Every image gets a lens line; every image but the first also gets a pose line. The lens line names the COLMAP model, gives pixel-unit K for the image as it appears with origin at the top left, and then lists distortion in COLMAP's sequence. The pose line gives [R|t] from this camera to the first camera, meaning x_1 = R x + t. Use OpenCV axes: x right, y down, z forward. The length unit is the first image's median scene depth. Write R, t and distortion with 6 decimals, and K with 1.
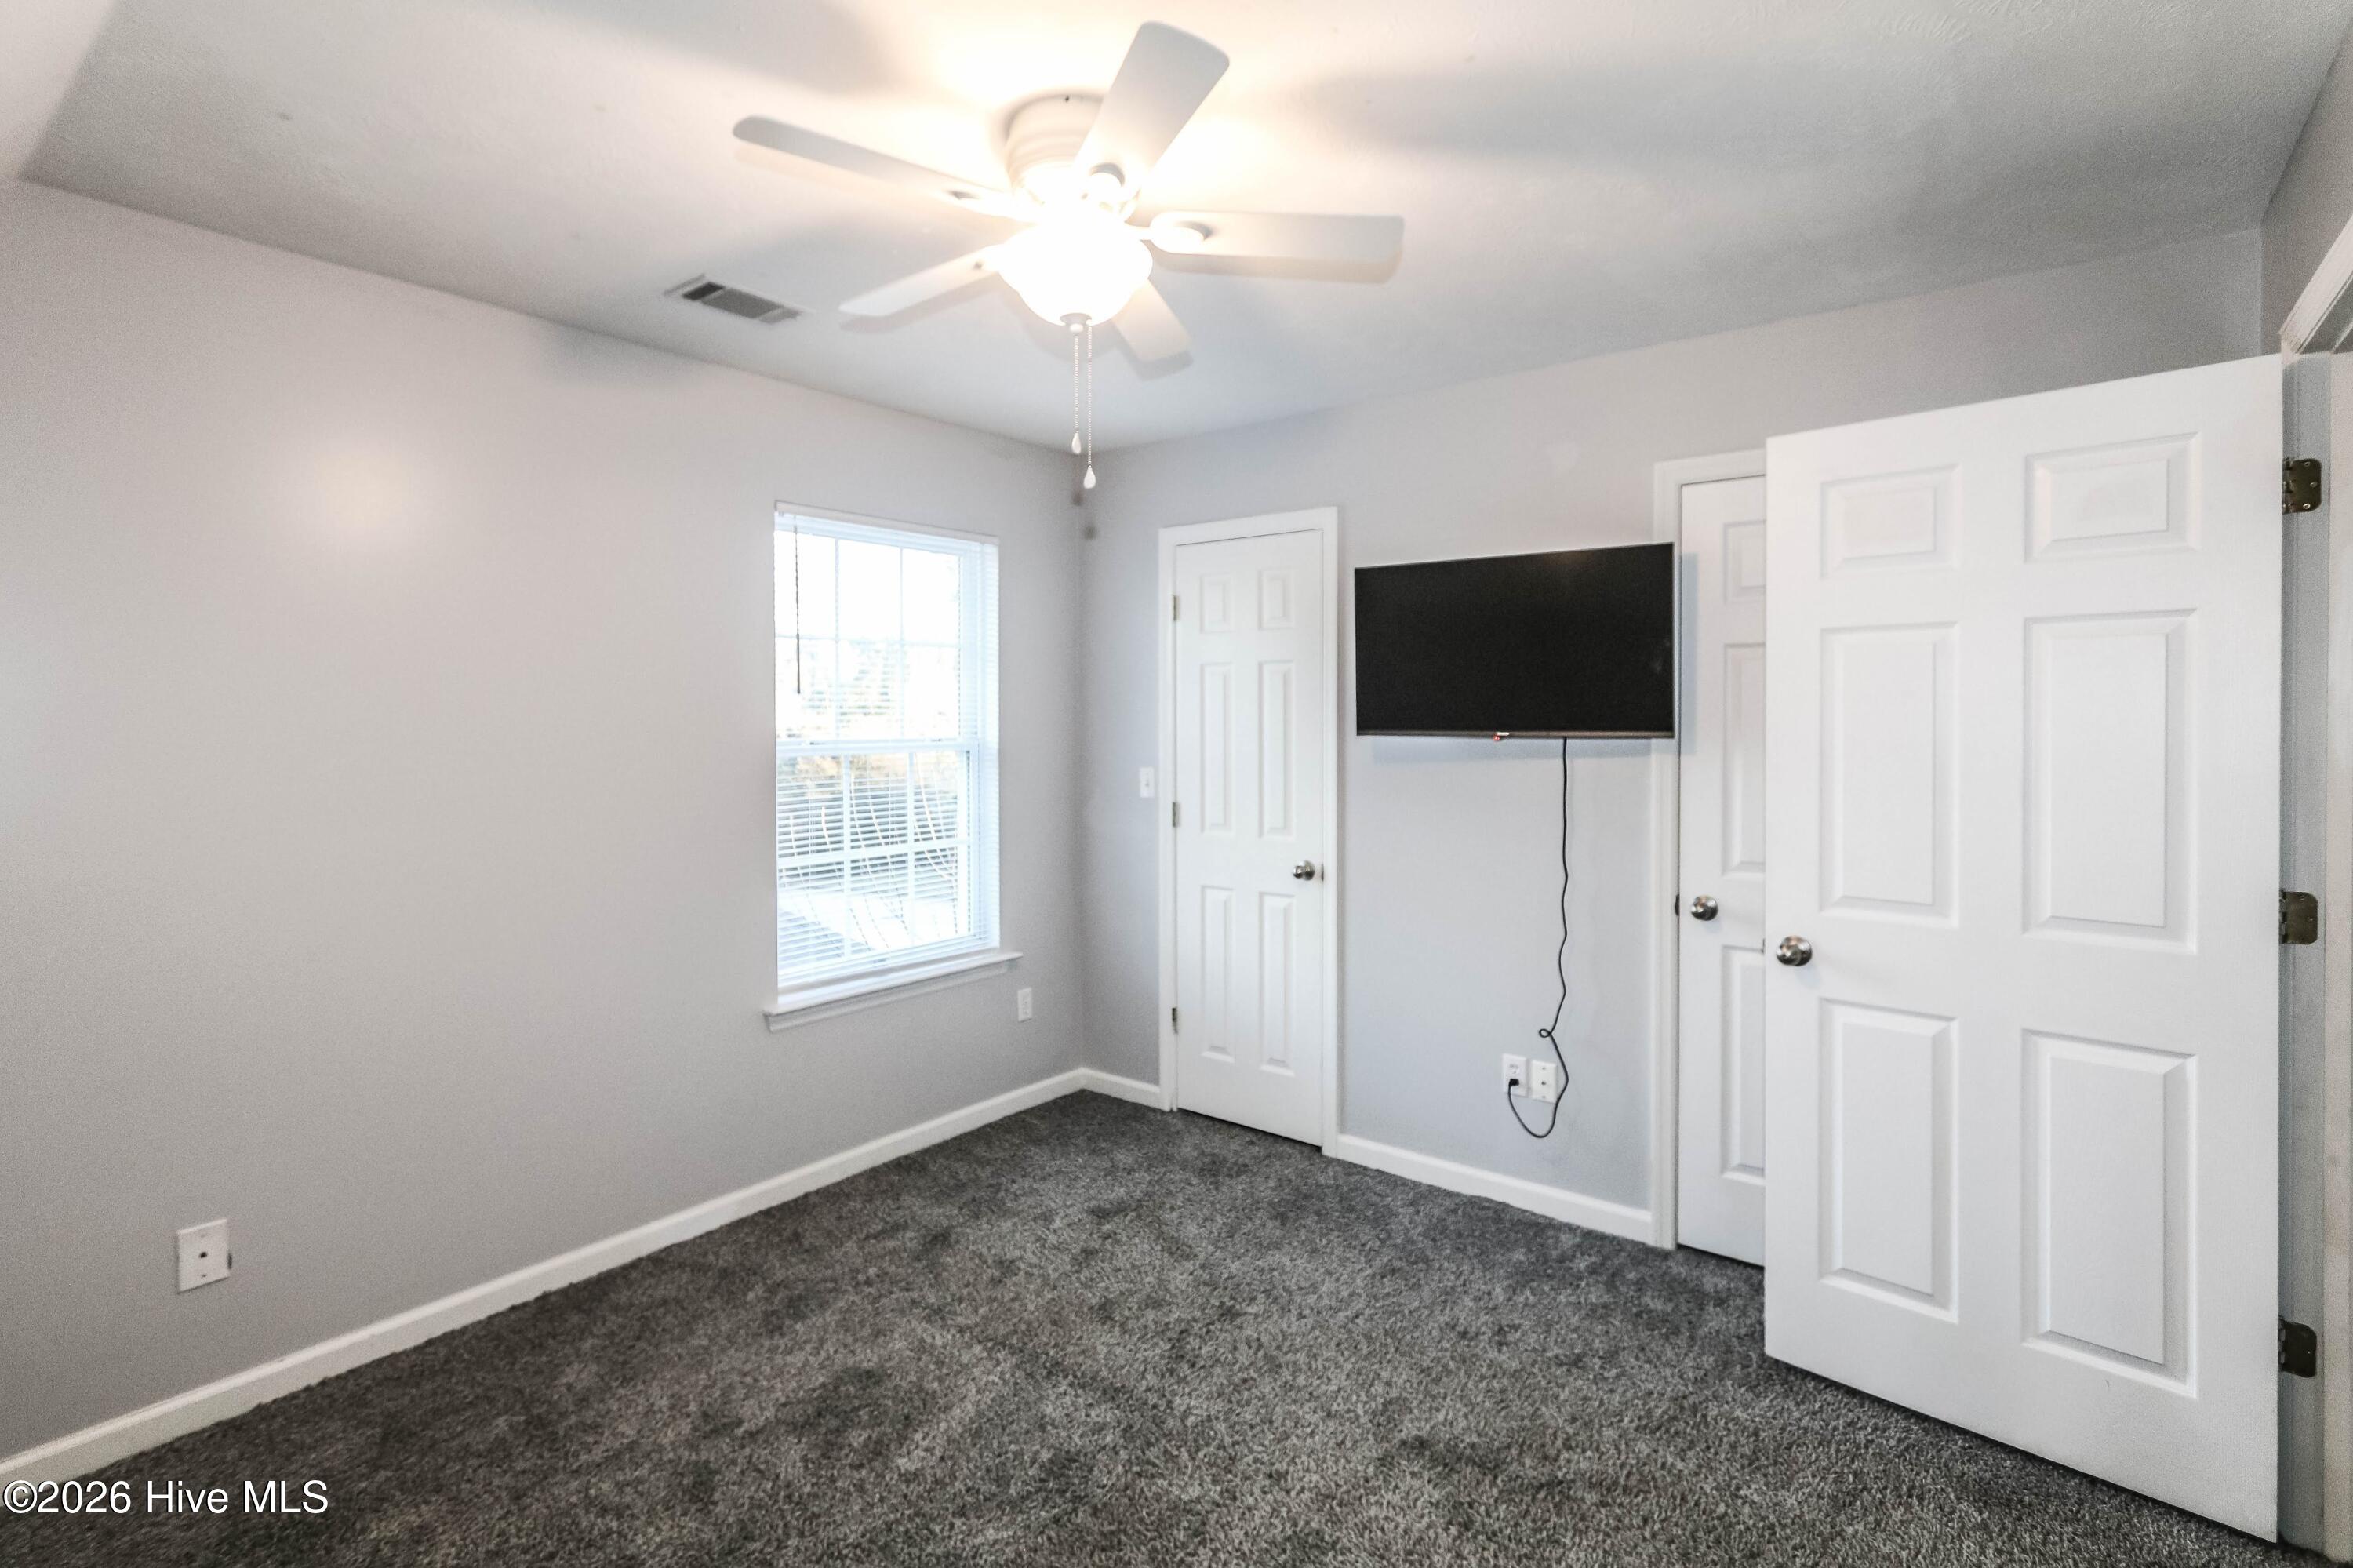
lens RADIAL K [[1098.3, 0, 1143.9], [0, 1098.3, 728.5], [0, 0, 1]] dist [0.000192, 0.002102]
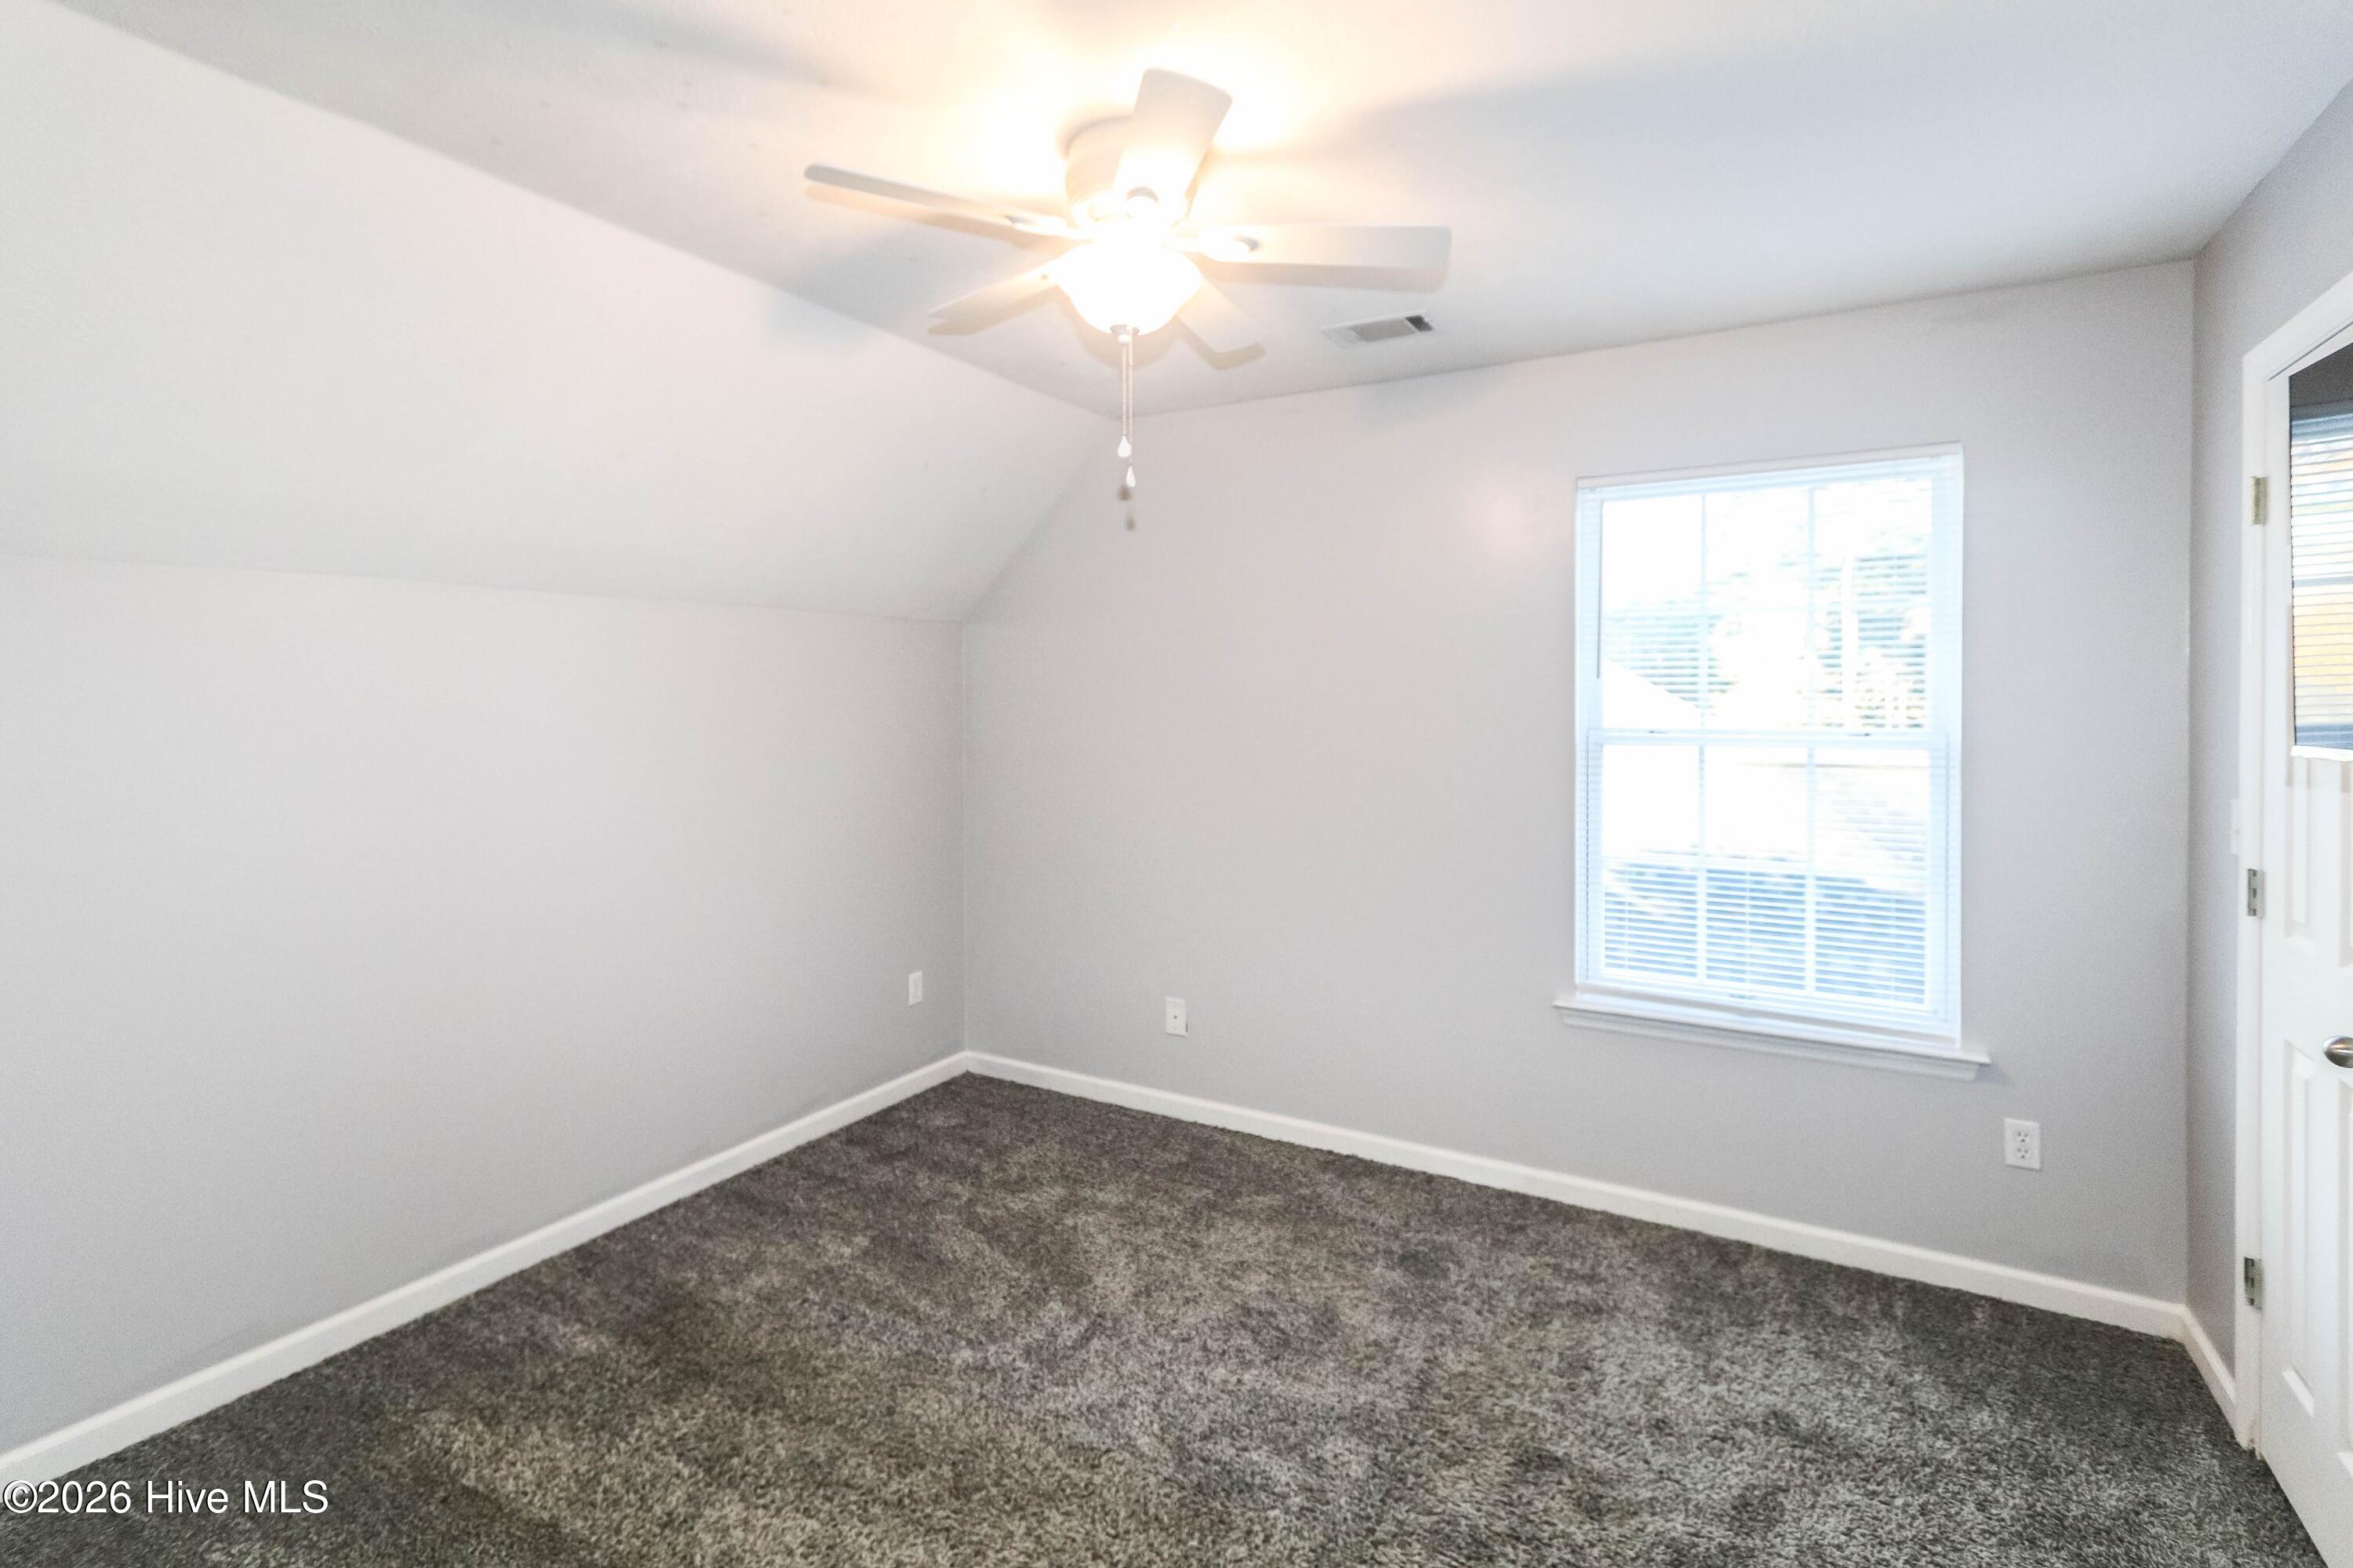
lens RADIAL K [[1098.3, 0, 1164.2], [0, 1098.3, 698.0], [0, 0, 1]] dist [0.000192, 0.002102]
pose [[0.157167, 0.006520, -0.987551, 0.587779], [-0.004091, 0.999974, 0.005951, -0.019062], [0.987564, 0.003105, 0.157189, 0.510430]]
